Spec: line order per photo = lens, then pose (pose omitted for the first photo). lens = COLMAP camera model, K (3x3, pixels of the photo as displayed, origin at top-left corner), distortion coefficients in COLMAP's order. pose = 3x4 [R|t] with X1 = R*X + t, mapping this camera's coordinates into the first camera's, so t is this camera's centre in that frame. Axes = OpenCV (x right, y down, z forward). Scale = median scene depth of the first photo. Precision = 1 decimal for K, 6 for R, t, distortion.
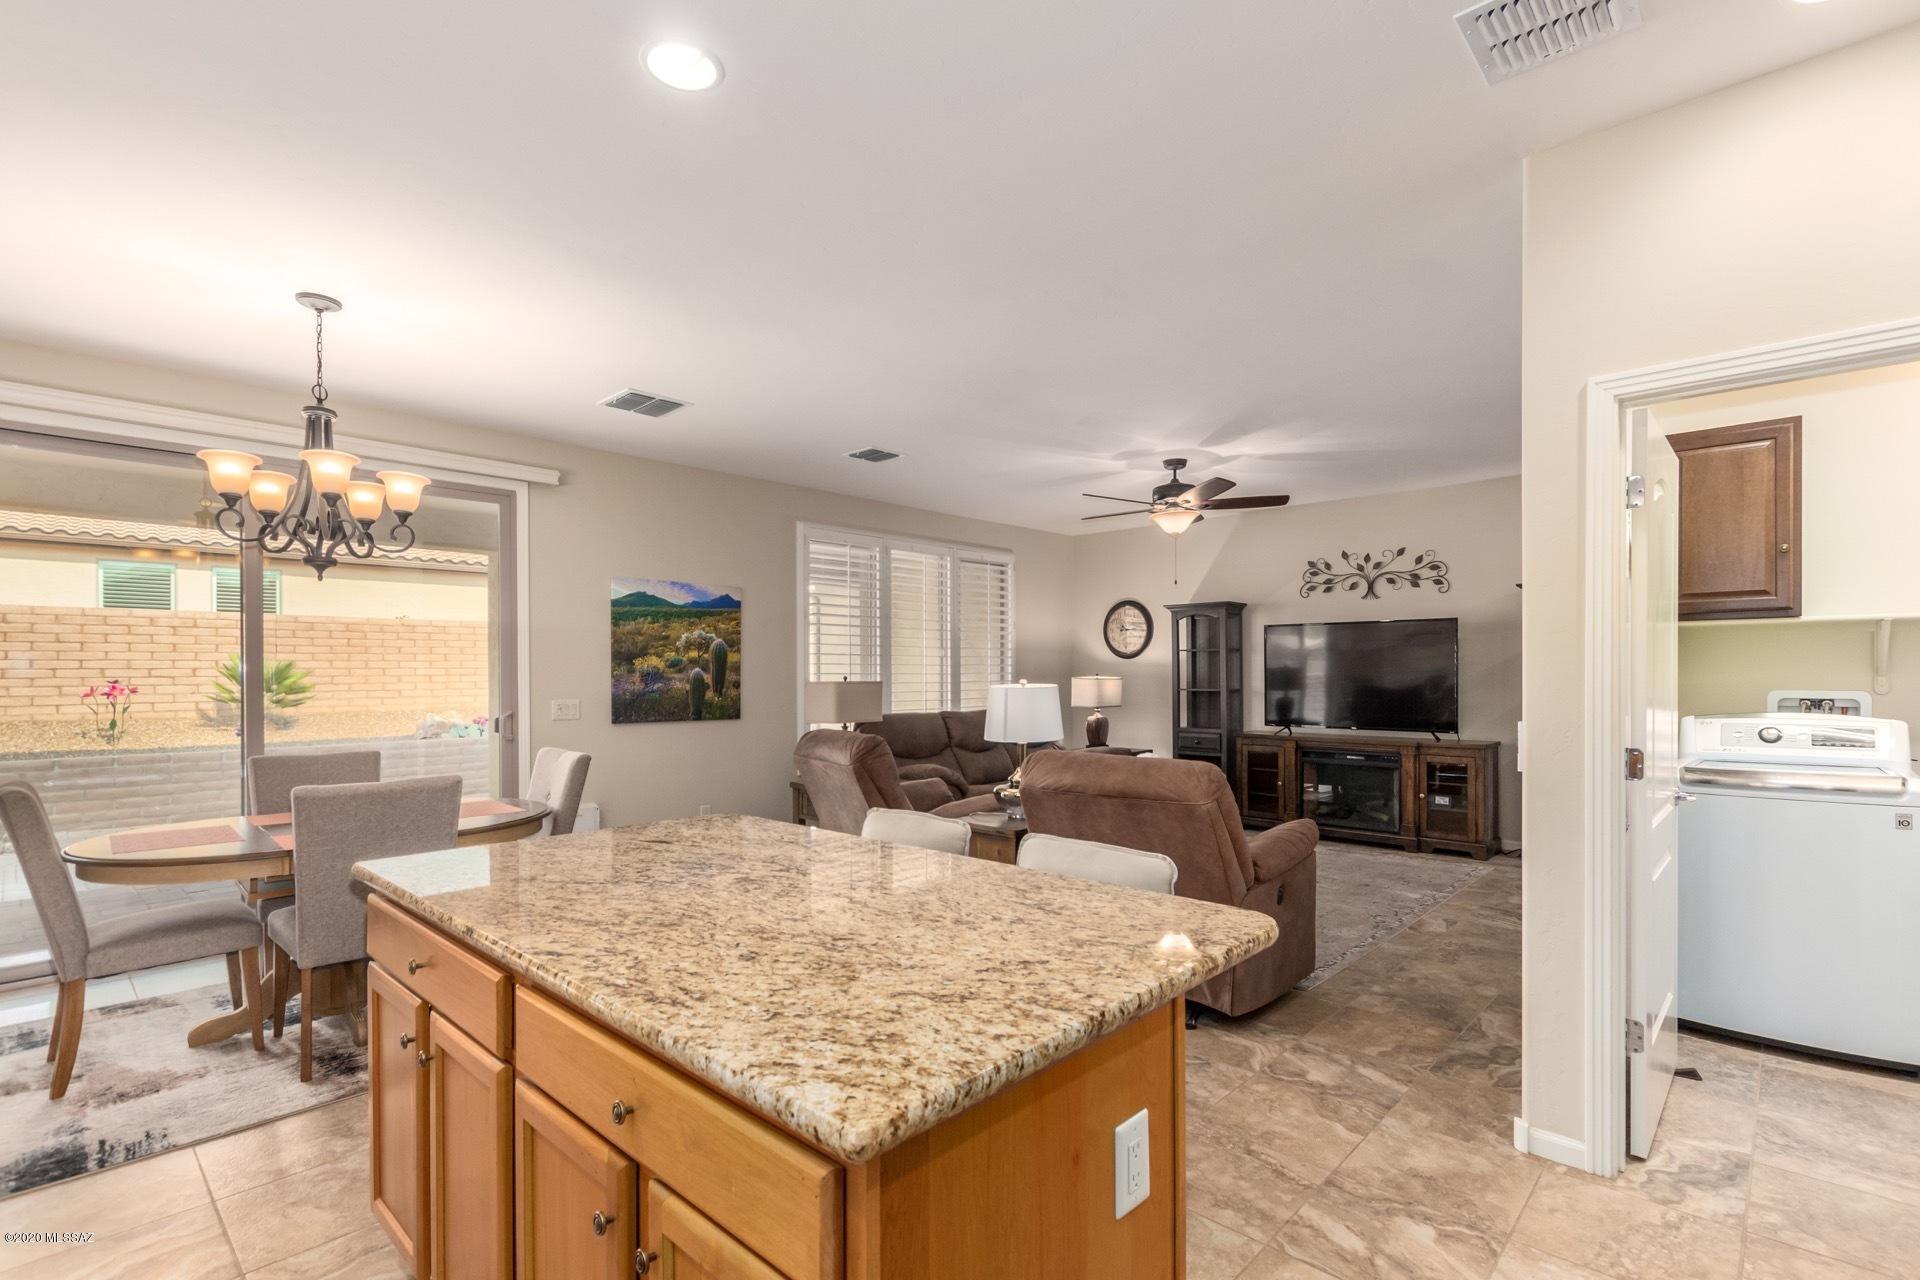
lens RADIAL K [[888.5, 0, 980.5], [0, 888.5, 673.5], [0, 0, 1]] dist [-0.004602, -0.001572]
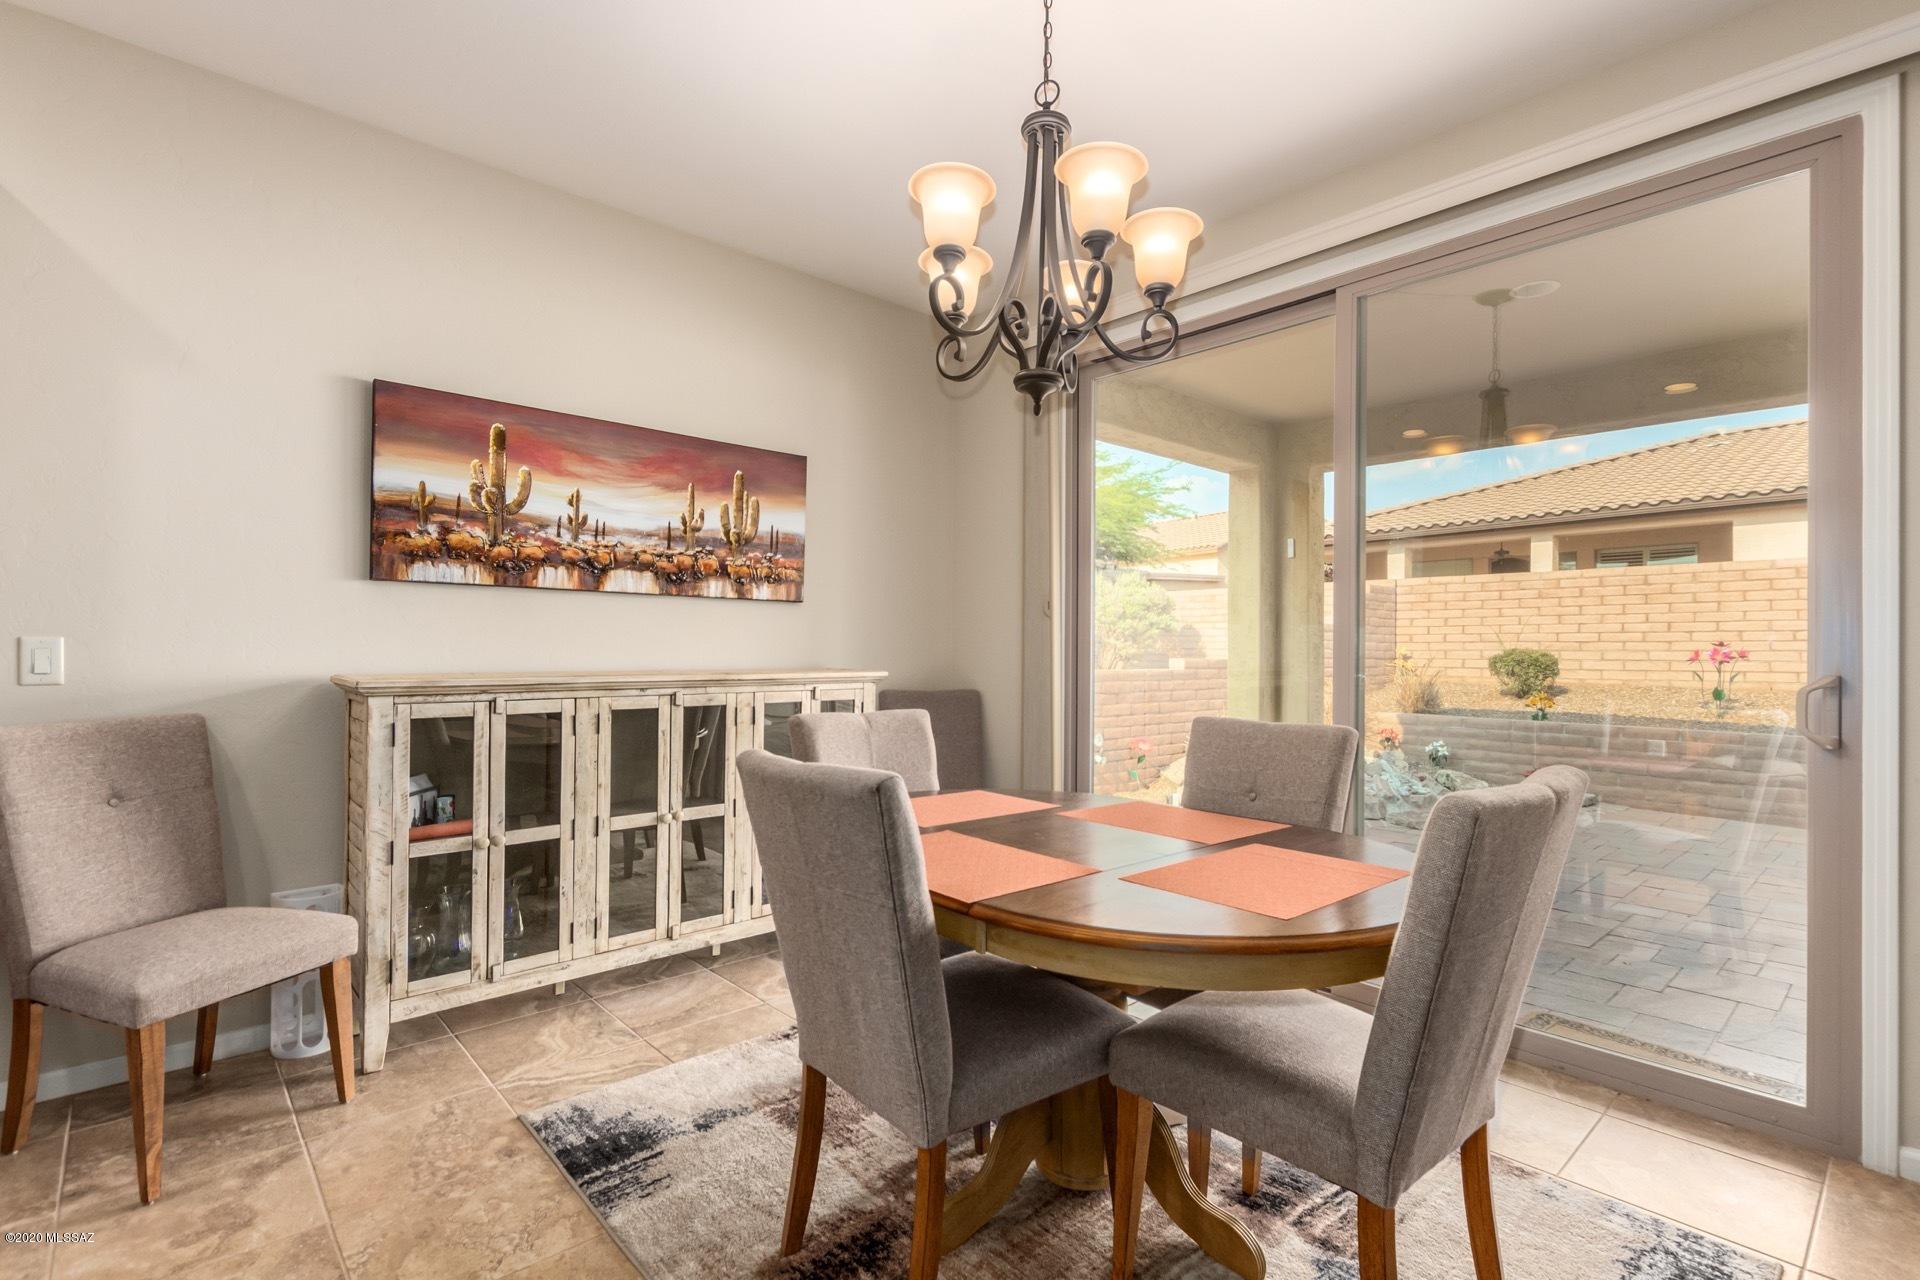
lens RADIAL K [[888.5, 0, 958.7], [0, 888.5, 644.9], [0, 0, 1]] dist [-0.004602, -0.001572]
pose [[-0.099560, -0.001774, -0.995030, -0.088442], [-0.007708, 0.999970, -0.001012, 0.025798], [0.995002, 0.007569, -0.099571, 0.553267]]
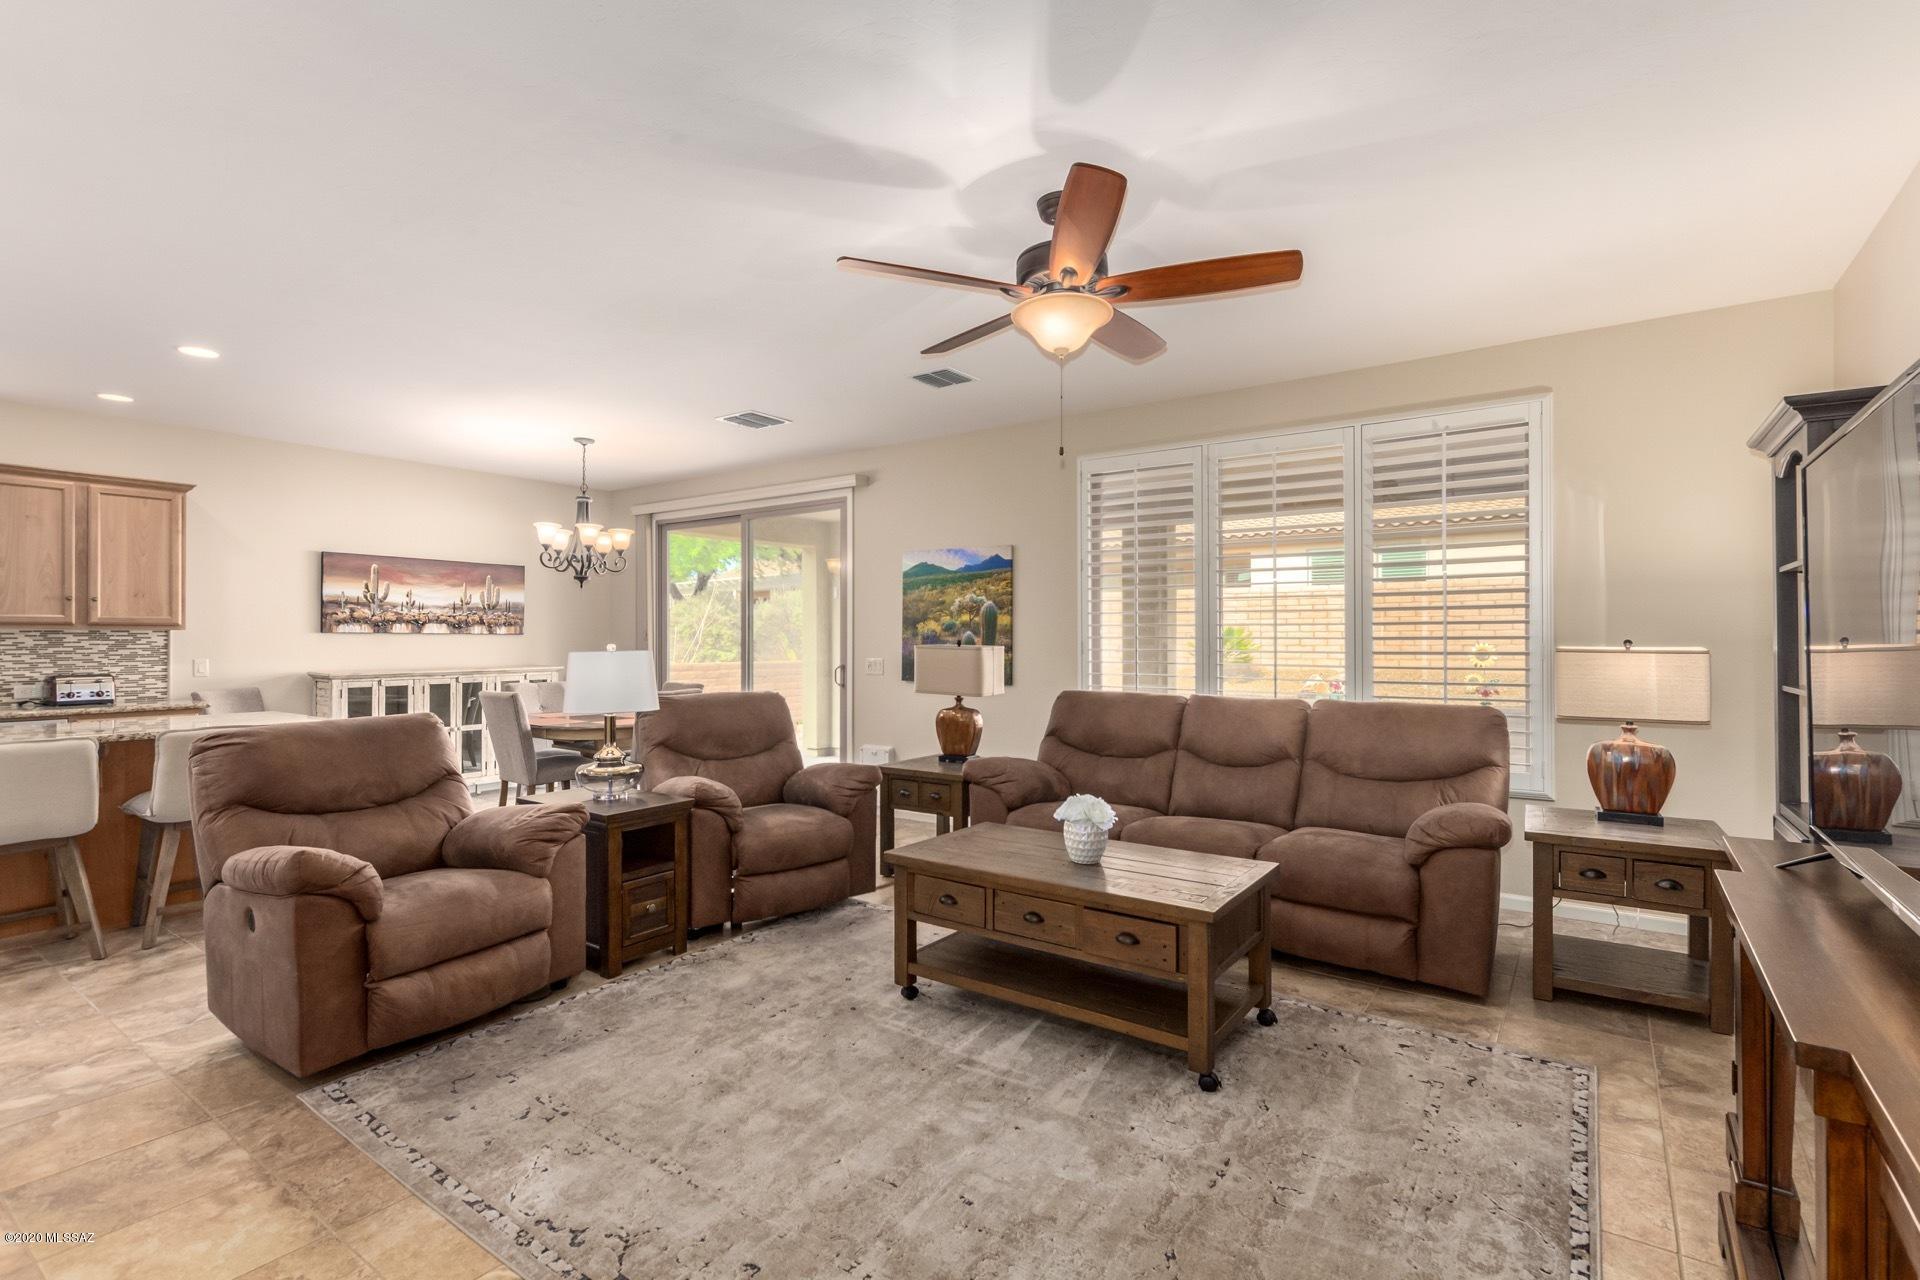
lens RADIAL K [[888.5, 0, 979.1], [0, 888.5, 639.3], [0, 0, 1]] dist [-0.004602, -0.001572]
pose [[0.129190, 0.002394, -0.991617, 0.681071], [-0.000118, 0.999997, 0.002398, 0.000602], [0.991620, -0.000192, 0.129190, 0.876103]]
